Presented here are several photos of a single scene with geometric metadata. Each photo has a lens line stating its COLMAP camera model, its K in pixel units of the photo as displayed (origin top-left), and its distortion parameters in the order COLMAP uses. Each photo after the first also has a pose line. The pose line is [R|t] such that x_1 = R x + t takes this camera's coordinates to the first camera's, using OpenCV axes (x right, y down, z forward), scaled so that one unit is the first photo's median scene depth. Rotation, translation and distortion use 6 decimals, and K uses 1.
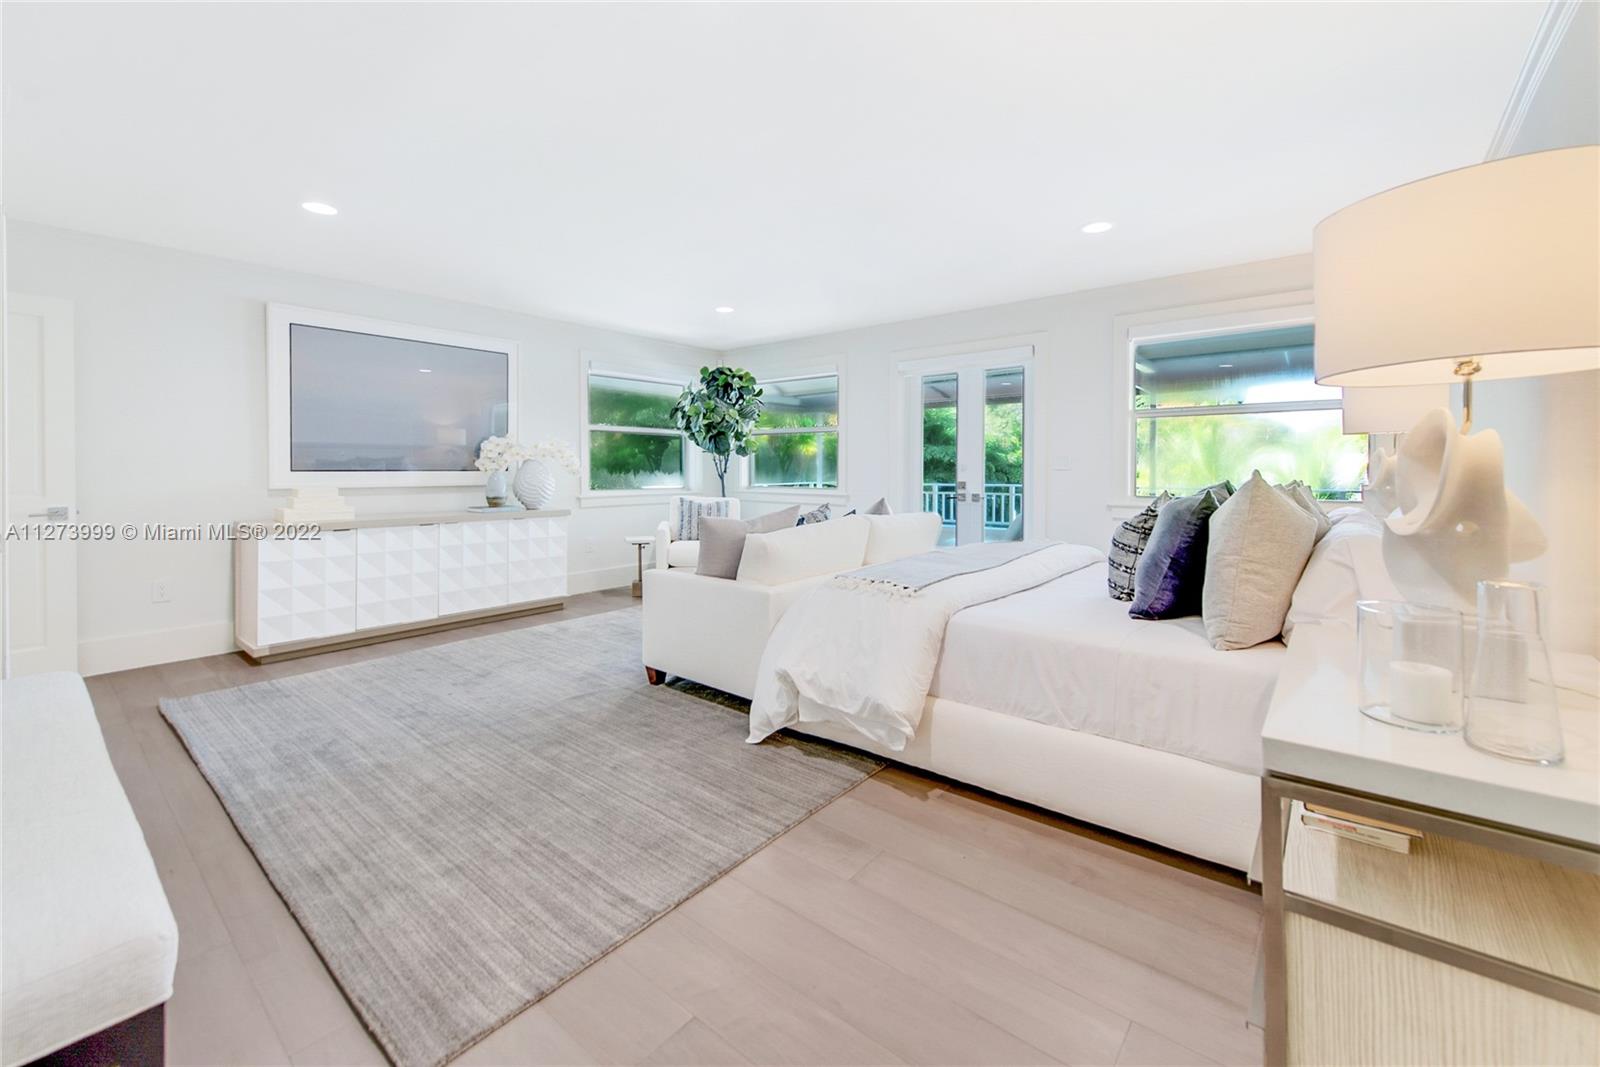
lens RADIAL K [[664.7, 0, 801.9], [0, 664.7, 481.4], [0, 0, 1]] dist [-0.001482, -0.000219]
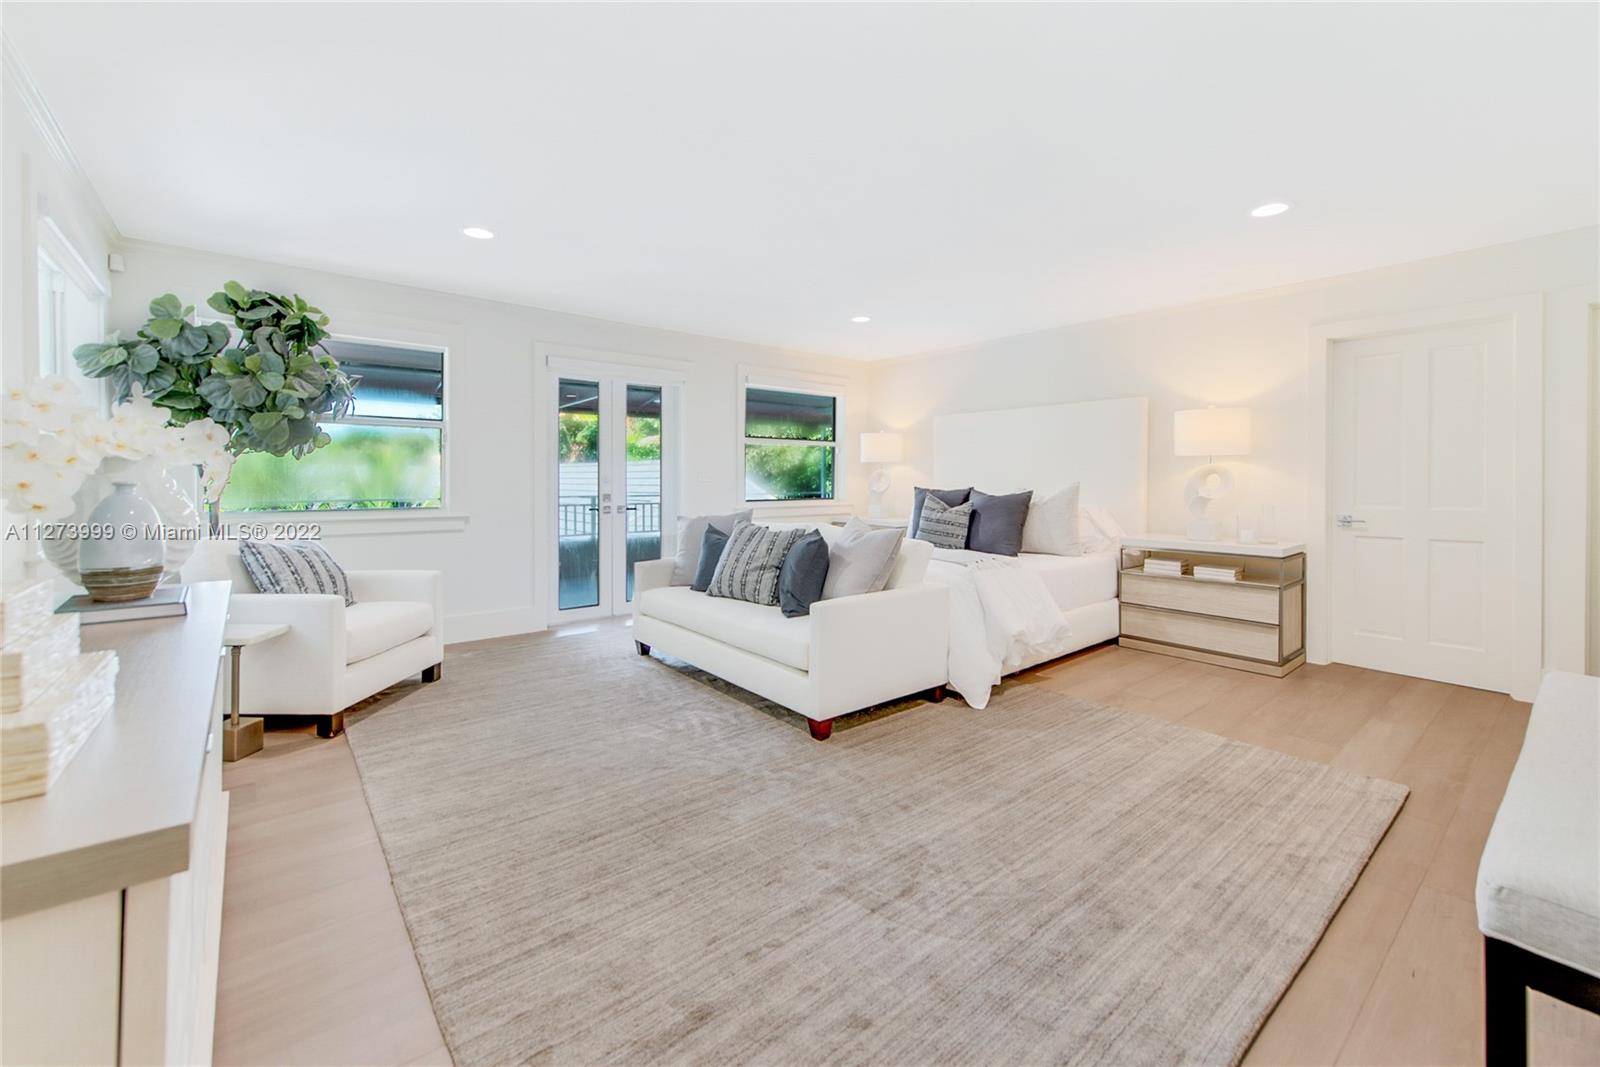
lens RADIAL K [[664.7, 0, 801.9], [0, 664.7, 481.4], [0, 0, 1]] dist [-0.001482, -0.000219]
pose [[0.188809, -0.002382, 0.982011, -0.661682], [0.020352, 0.999792, -0.001488, -0.010276], [-0.981803, 0.020267, 0.188818, 0.549801]]
